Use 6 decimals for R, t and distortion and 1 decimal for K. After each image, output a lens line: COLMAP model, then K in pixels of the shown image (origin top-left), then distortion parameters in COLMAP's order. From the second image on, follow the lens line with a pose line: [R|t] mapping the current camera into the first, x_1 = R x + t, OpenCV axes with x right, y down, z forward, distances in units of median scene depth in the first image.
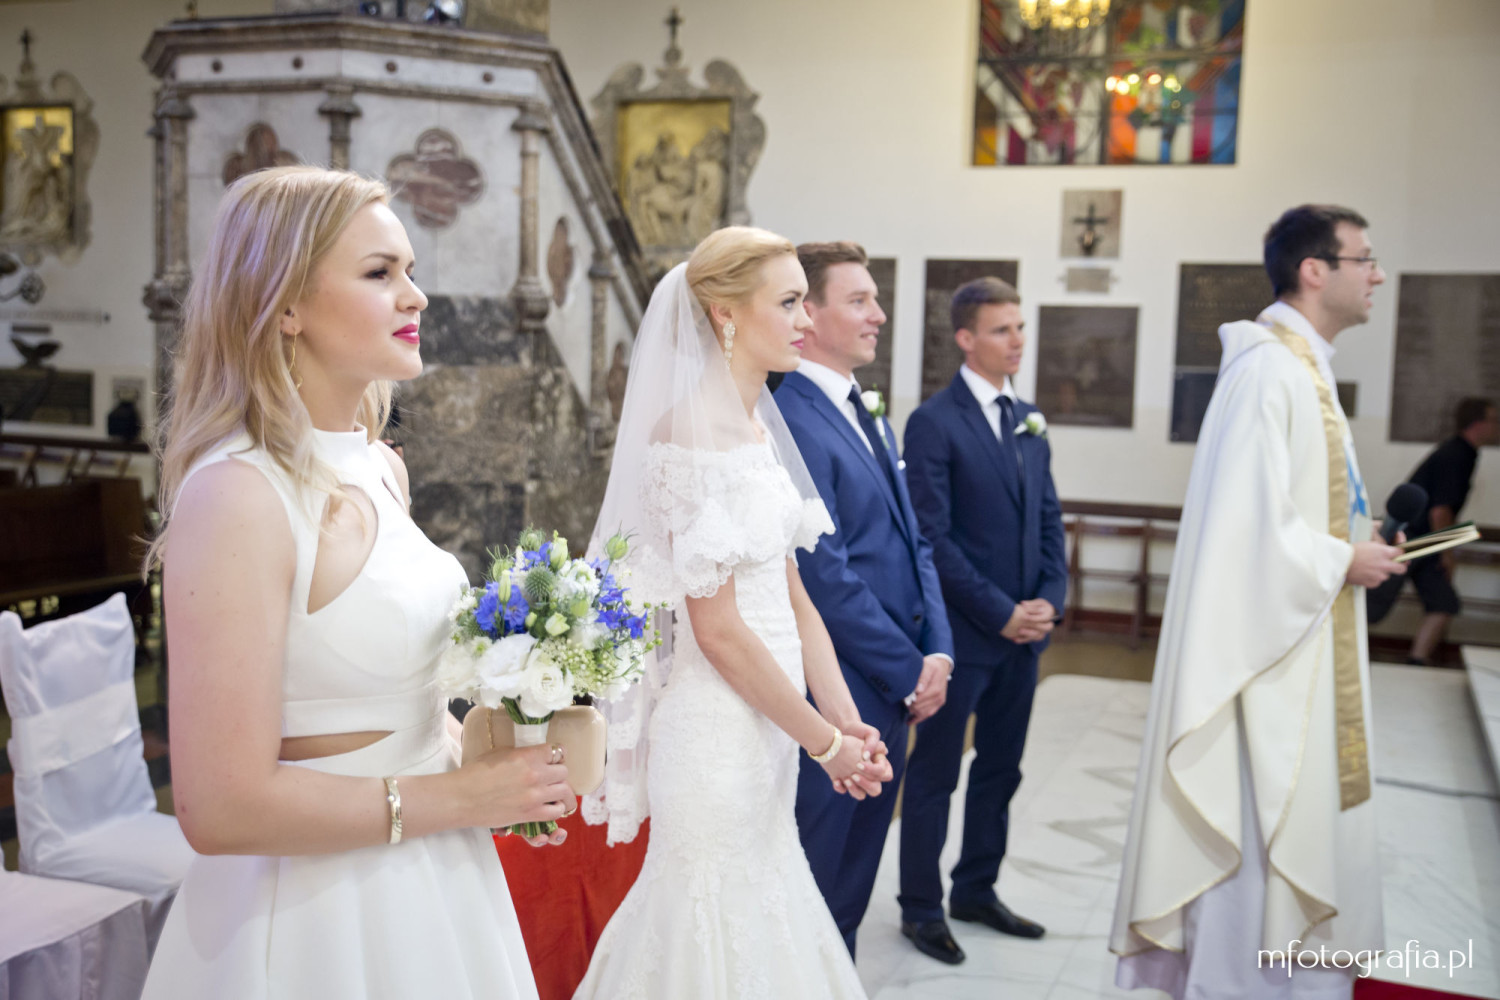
lens RADIAL K [[1592.6, 0, 761.9], [0, 1592.6, 503.0], [0, 0, 1]] dist [0.008448, 0.000000]
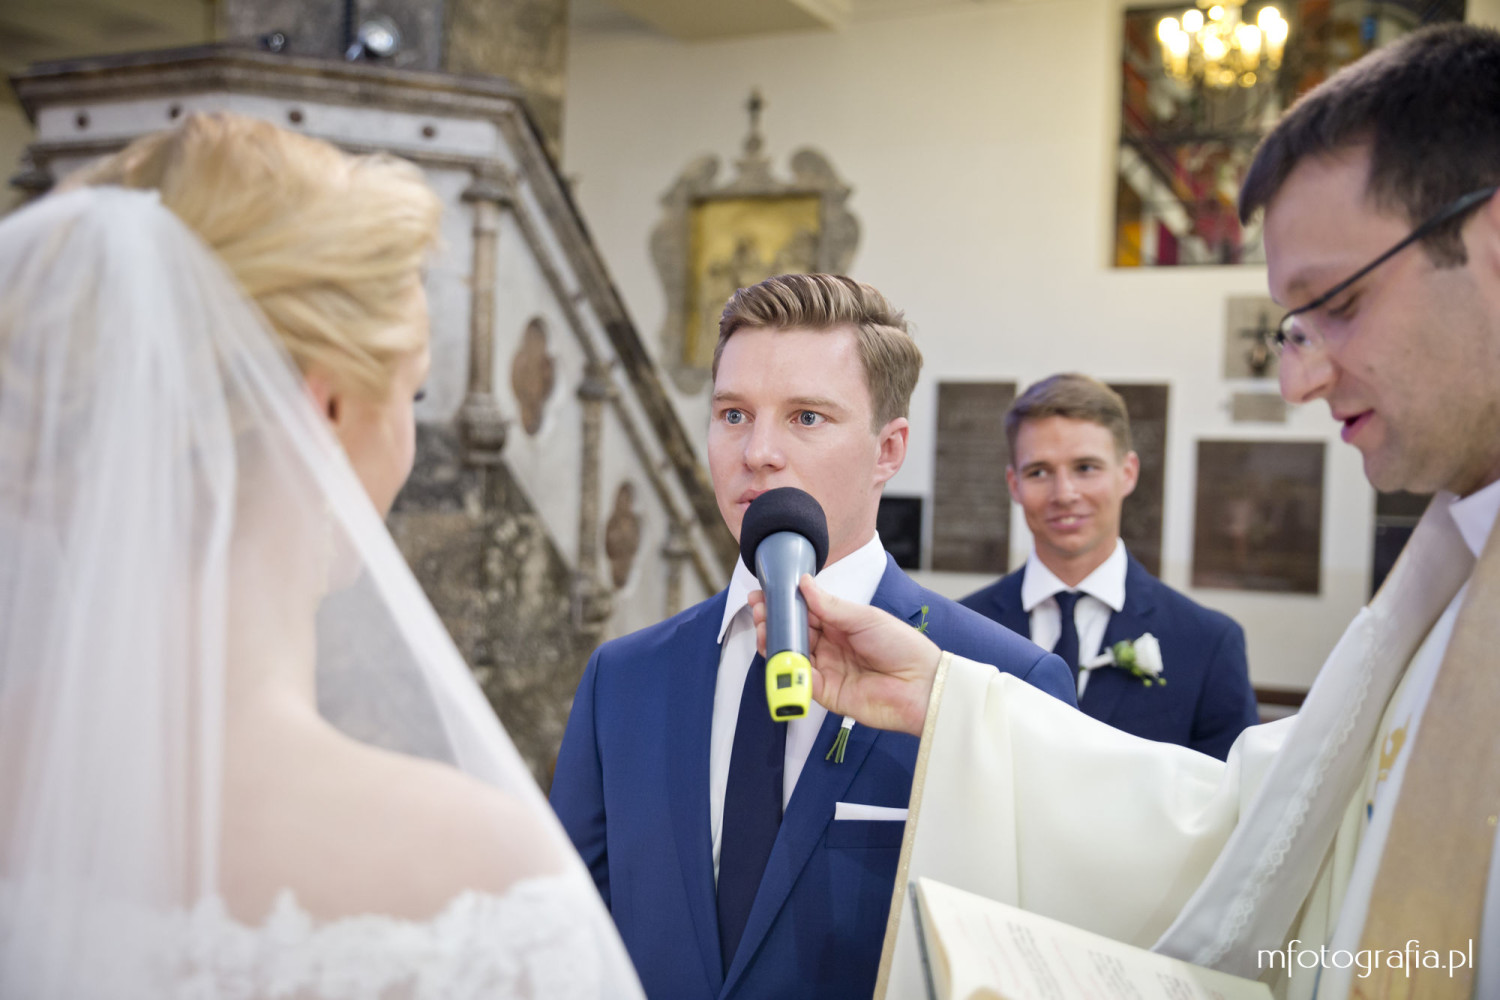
lens RADIAL K [[1677.1, 0, 748.7], [0, 1677.1, 489.6], [0, 0, 1]] dist [0.059350, 0.000000]
pose [[0.994949, 0.007713, -0.100080, 0.053977], [-0.017122, 0.995472, -0.093502, -0.024402], [0.098906, 0.094743, 0.990576, 0.219723]]
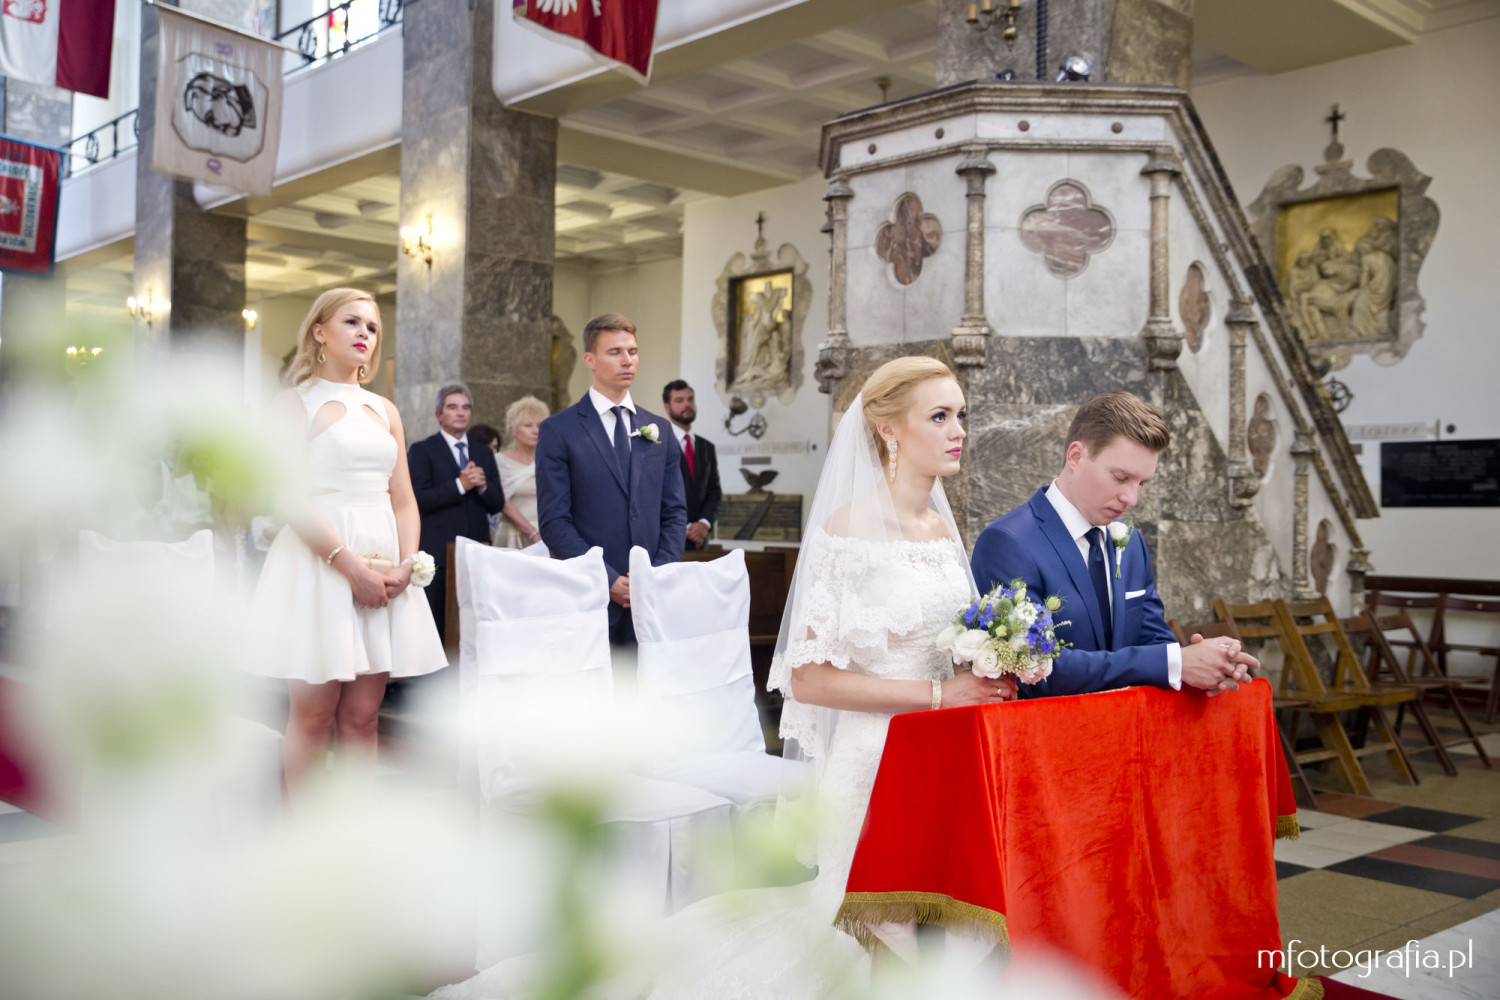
lens RADIAL K [[1484.7, 0, 763.5], [0, 1484.7, 499.3], [0, 0, 1]] dist [0.017553, 0.000000]
pose [[0.903397, -0.024362, -0.428112, 0.025778], [-0.024490, 0.993824, -0.108233, 0.075436], [0.428105, 0.108262, 0.897221, 0.055006]]
